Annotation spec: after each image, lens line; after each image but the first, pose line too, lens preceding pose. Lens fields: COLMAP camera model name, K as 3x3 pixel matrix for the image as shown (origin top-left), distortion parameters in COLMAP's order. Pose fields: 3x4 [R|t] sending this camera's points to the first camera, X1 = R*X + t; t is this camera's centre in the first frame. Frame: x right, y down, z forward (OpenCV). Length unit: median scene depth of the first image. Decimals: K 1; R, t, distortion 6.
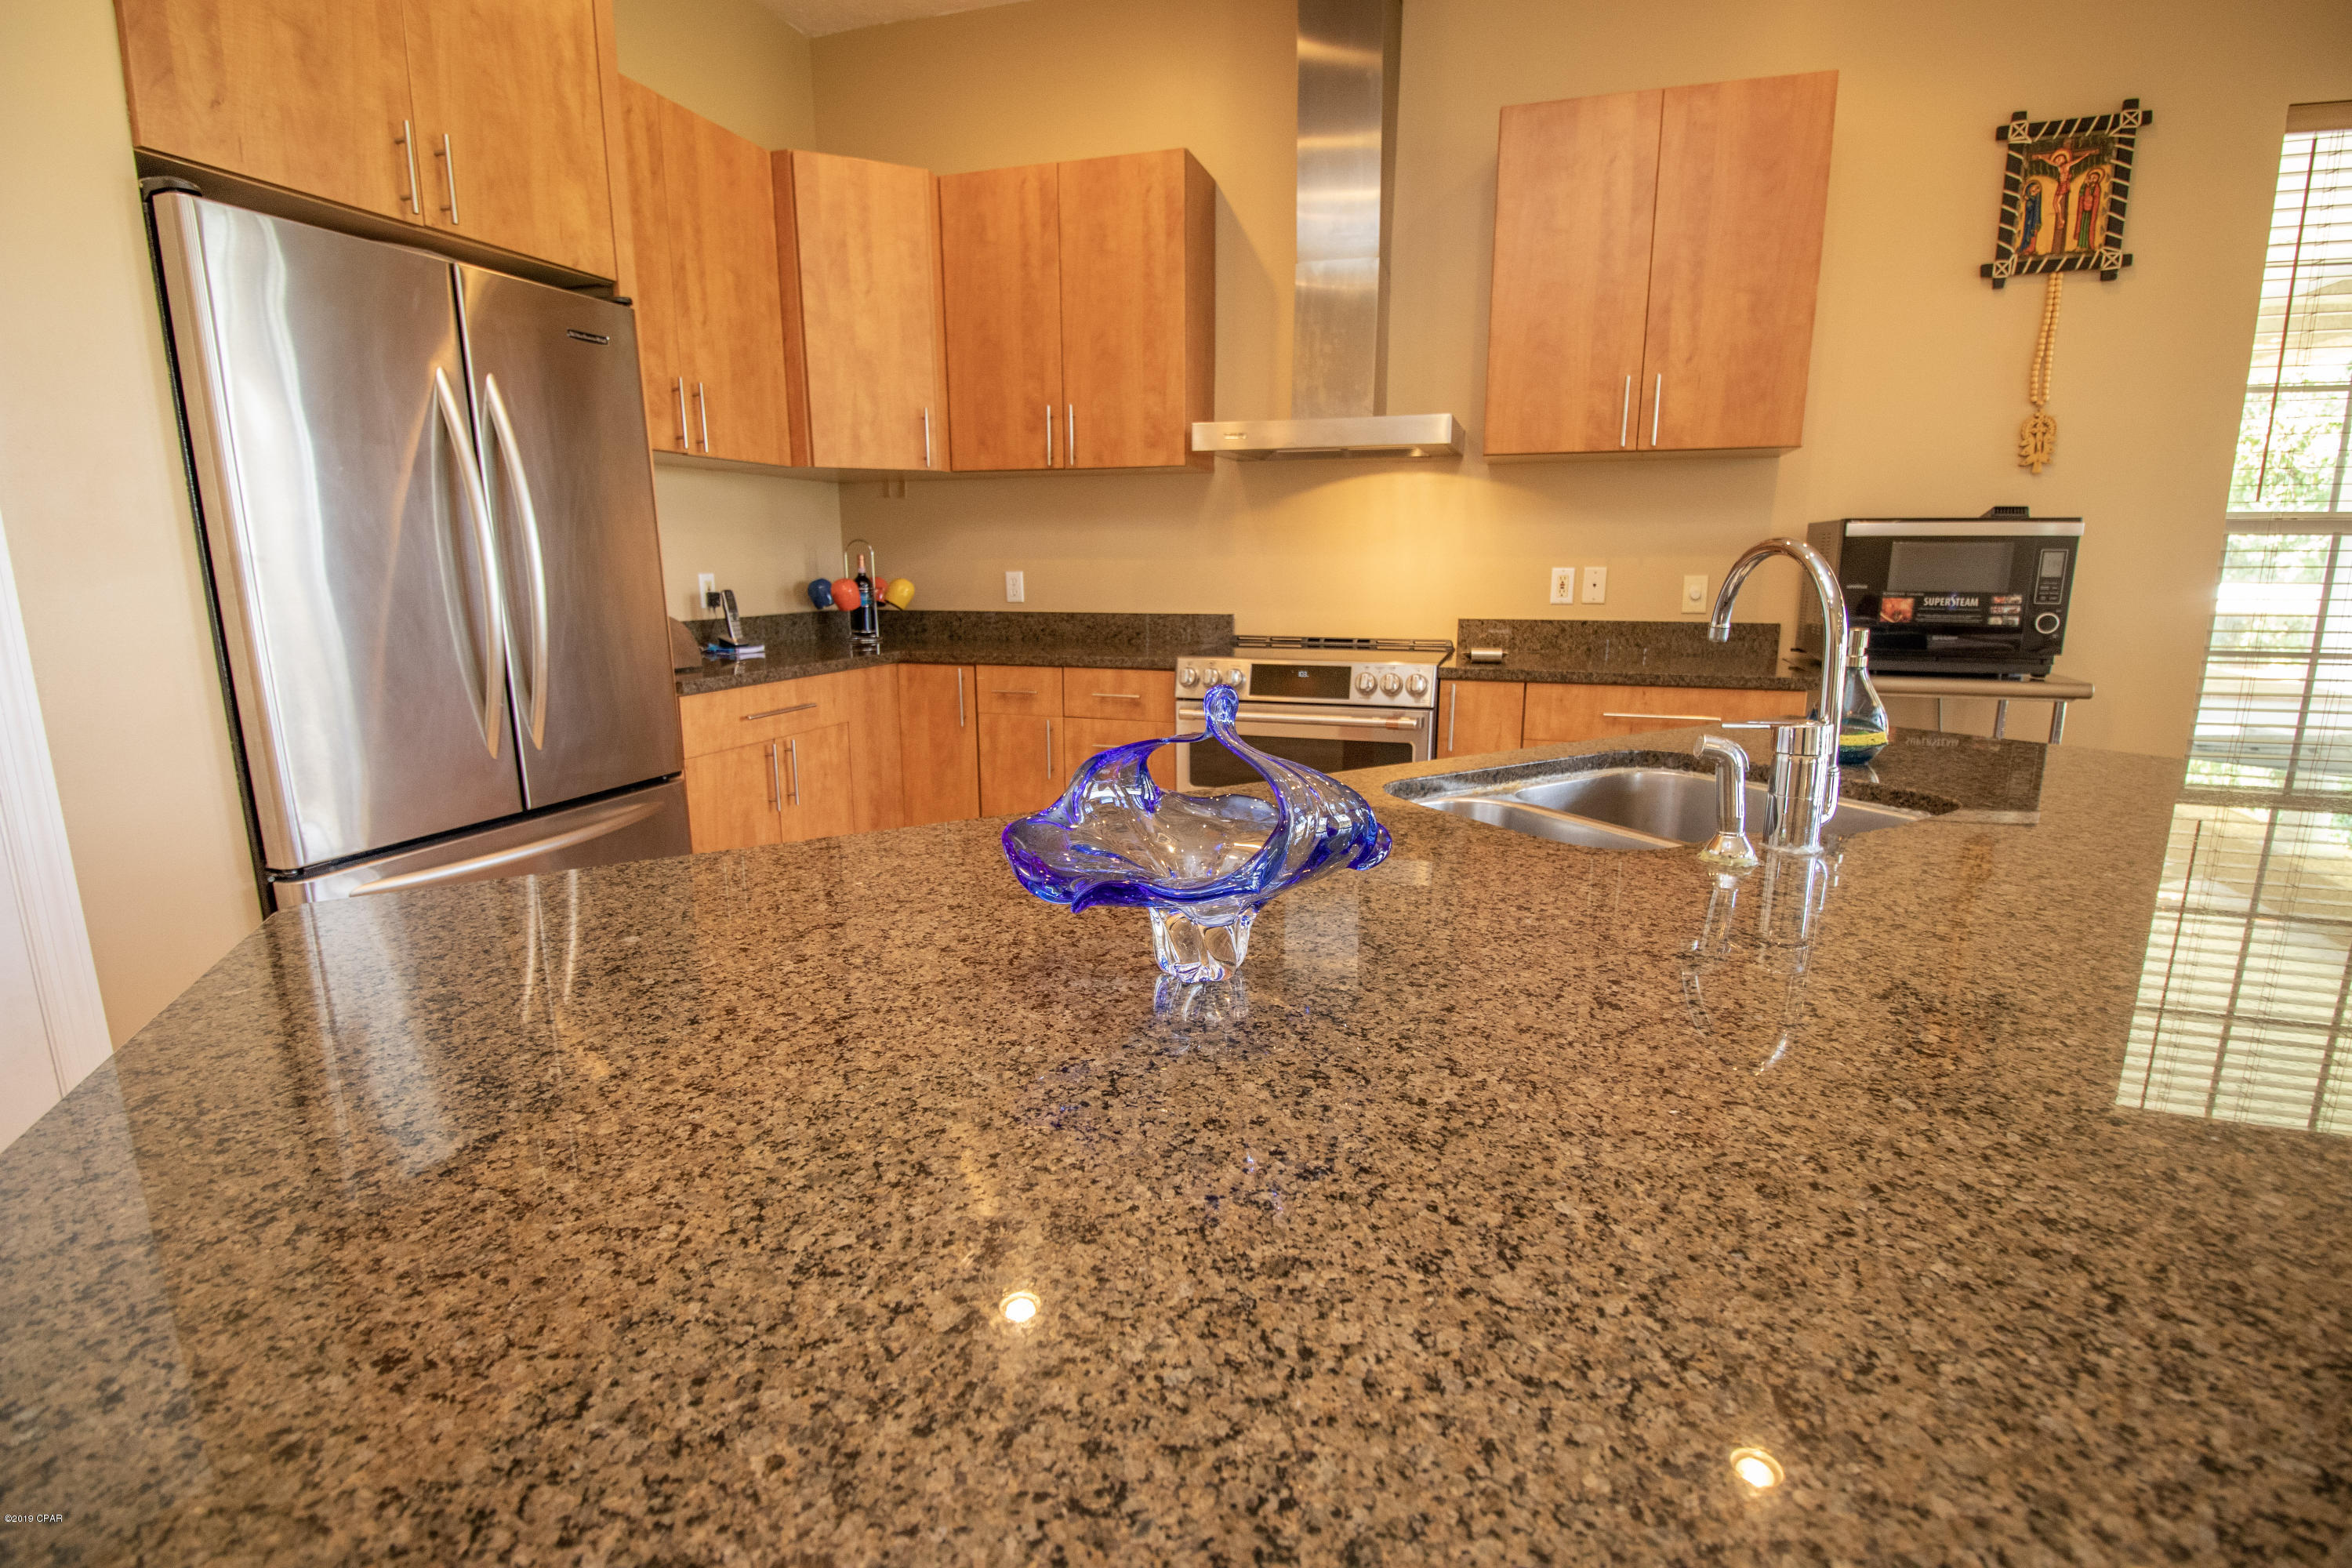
lens RADIAL K [[1087.0, 0, 1183.9], [0, 1087.0, 780.2], [0, 0, 1]] dist [0.000614, -0.013491]
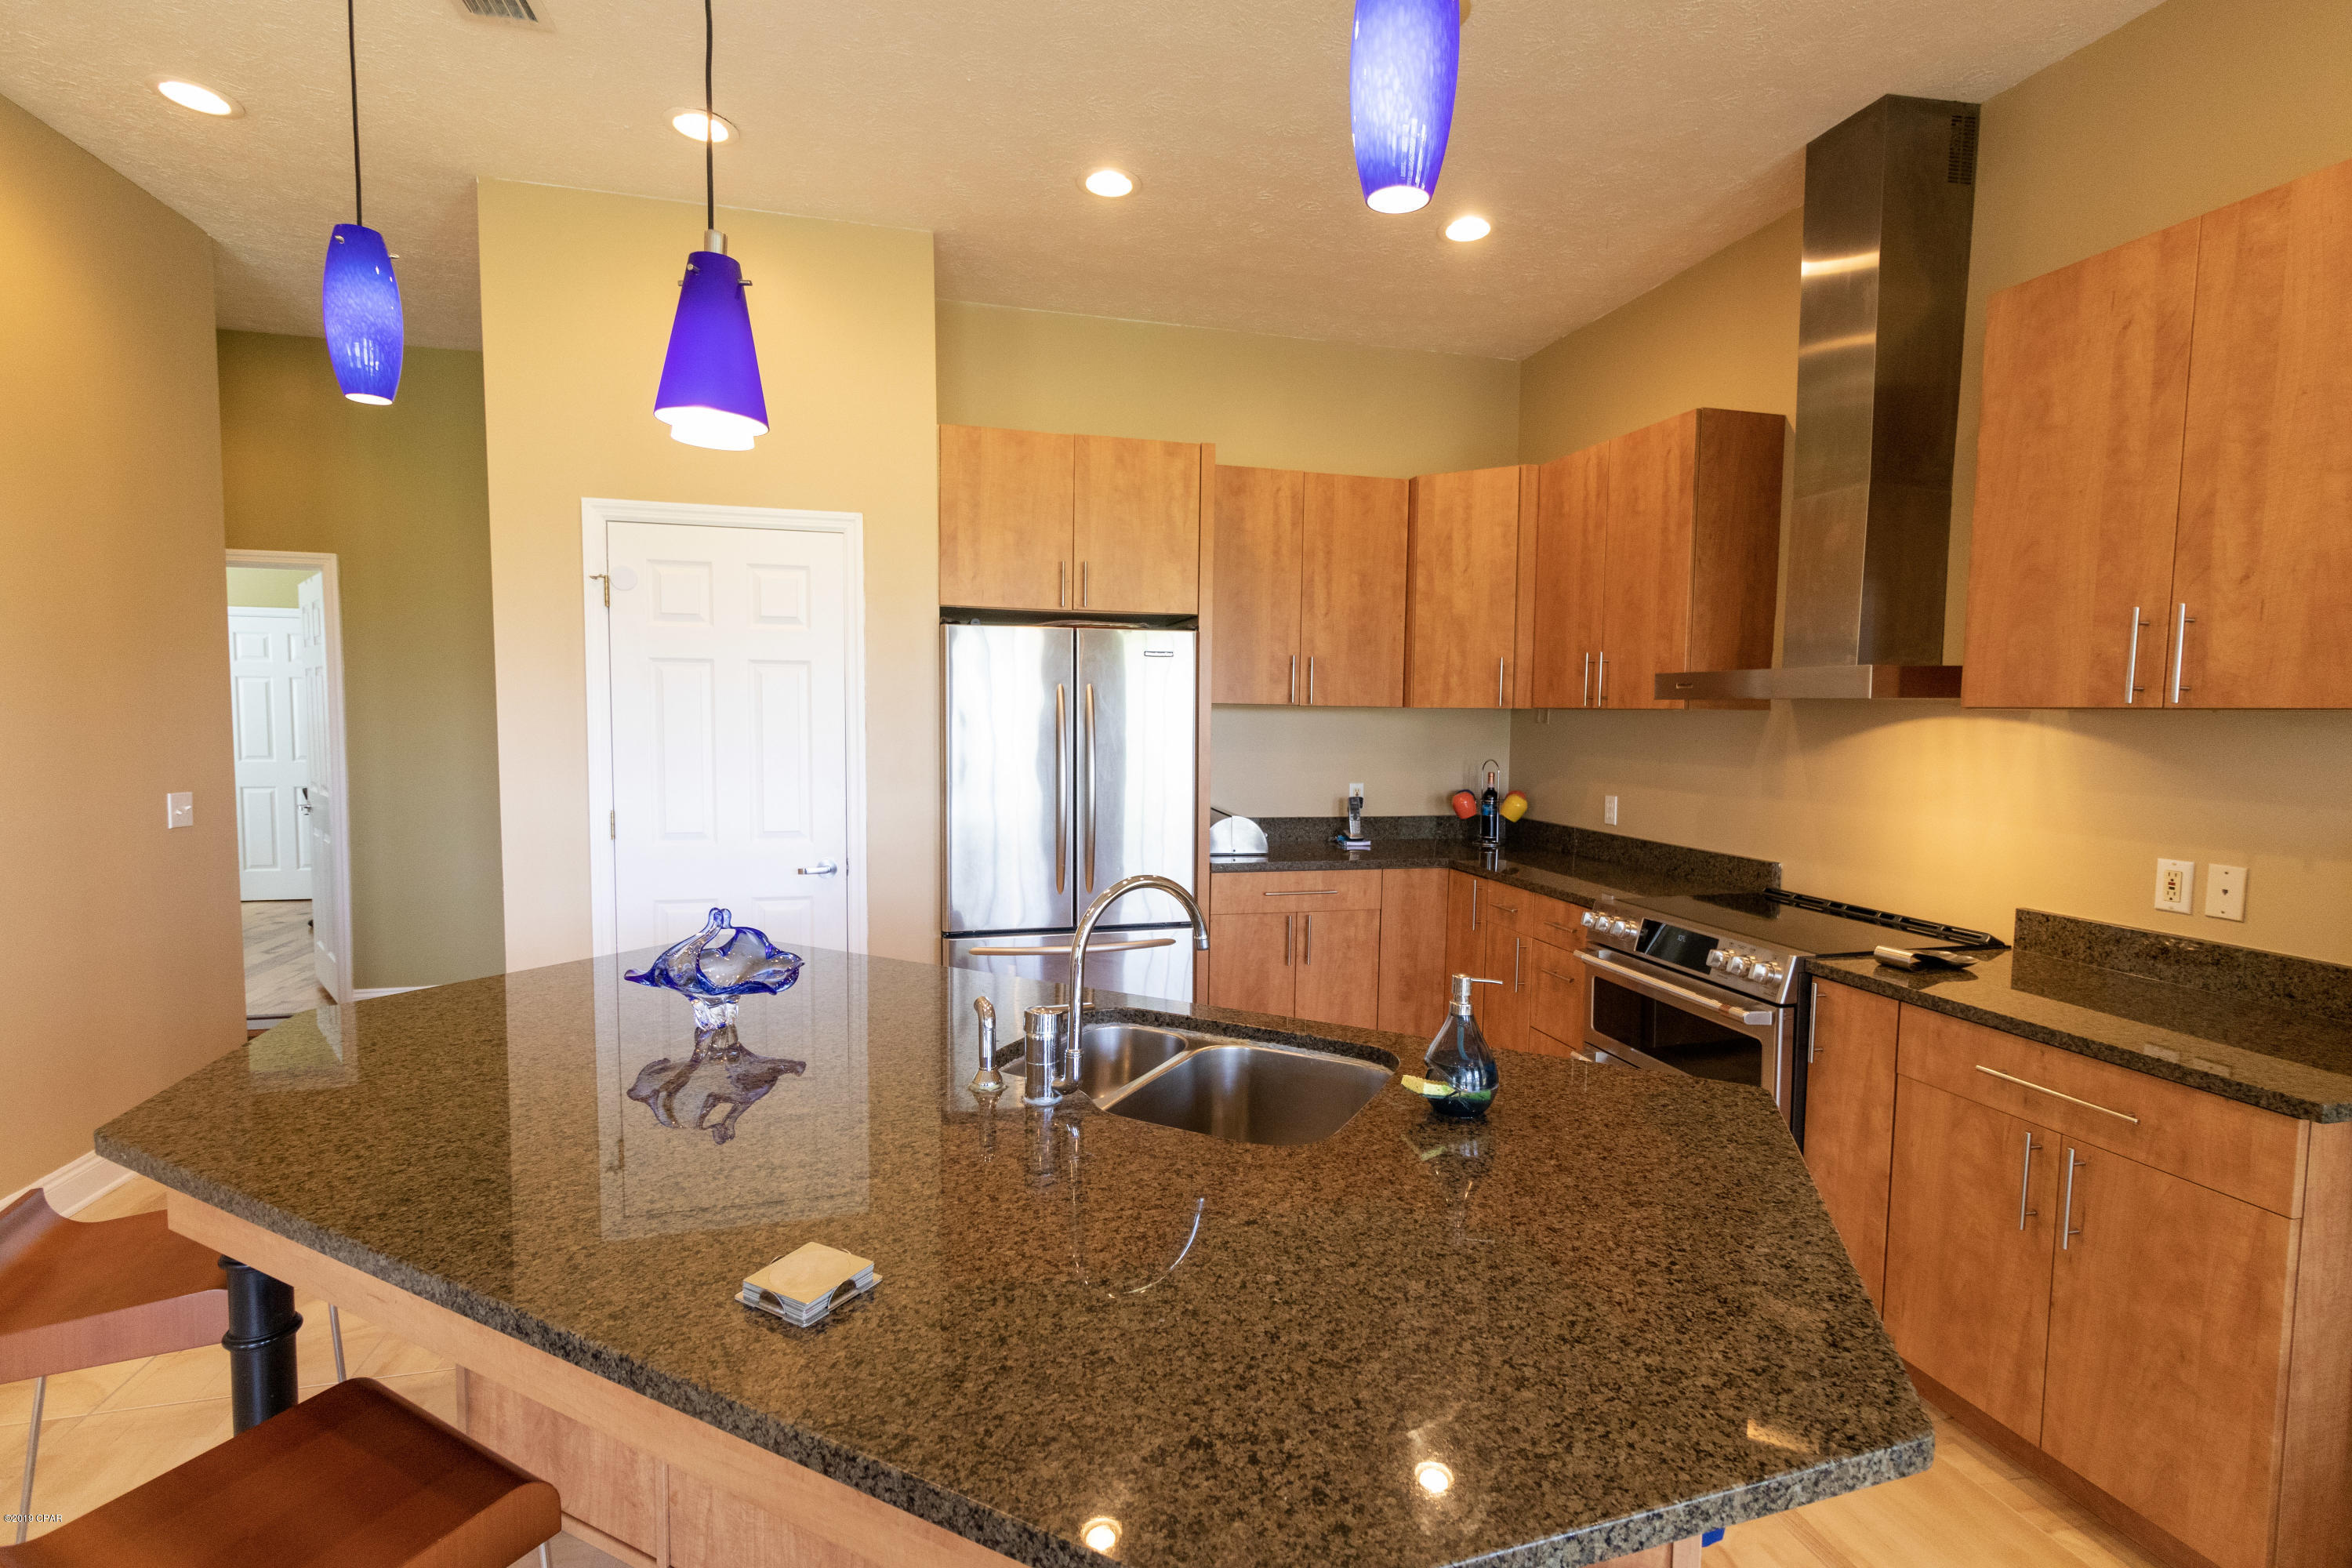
lens RADIAL K [[1080.7, 0, 1186.9], [0, 1080.7, 784.7], [0, 0, 1]] dist [0.004699, 0.000992]
pose [[0.541808, 0.066799, -0.837844, 0.681863], [-0.182960, 0.982306, -0.039998, -0.118111], [0.820347, 0.174963, 0.544443, 0.127017]]
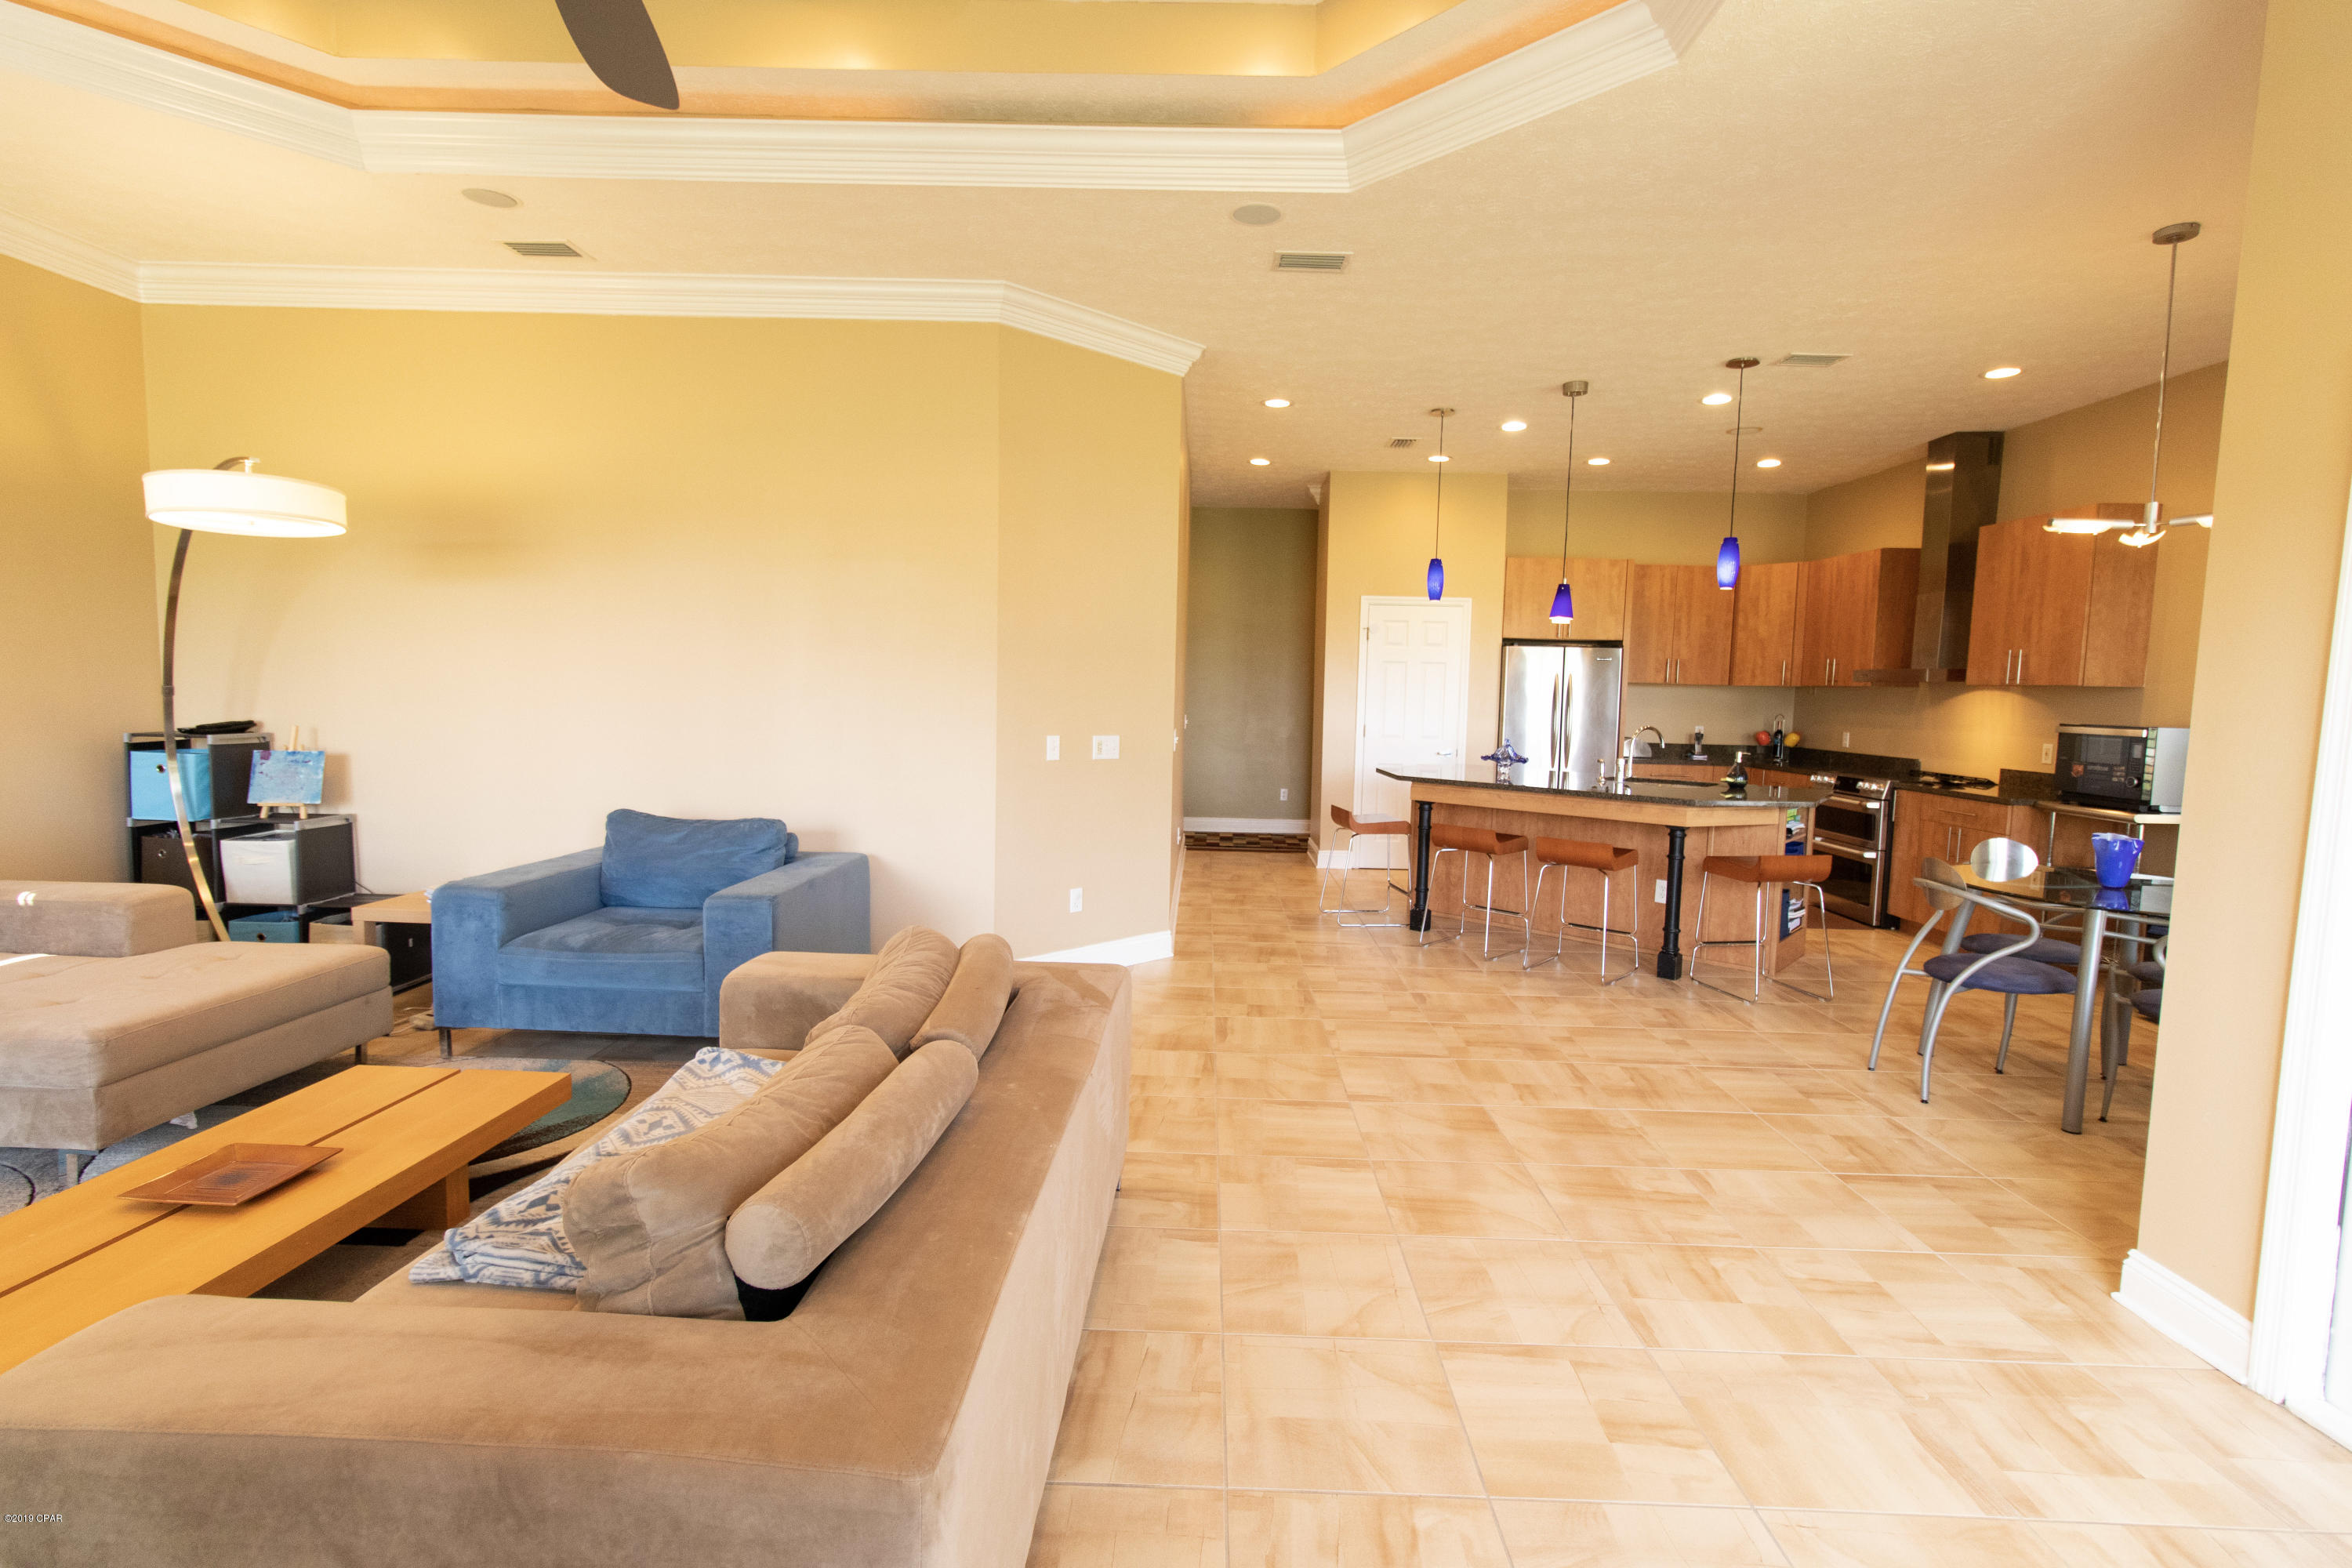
lens RADIAL K [[1077.1, 0, 1182.9], [0, 1077.1, 777.8], [0, 0, 1]] dist [0.003222, 0.000841]
pose [[0.291899, 0.090050, -0.952201, 1.912932], [-0.214905, 0.976277, 0.026447, 0.138340], [0.931993, 0.196912, 0.304327, -1.008998]]
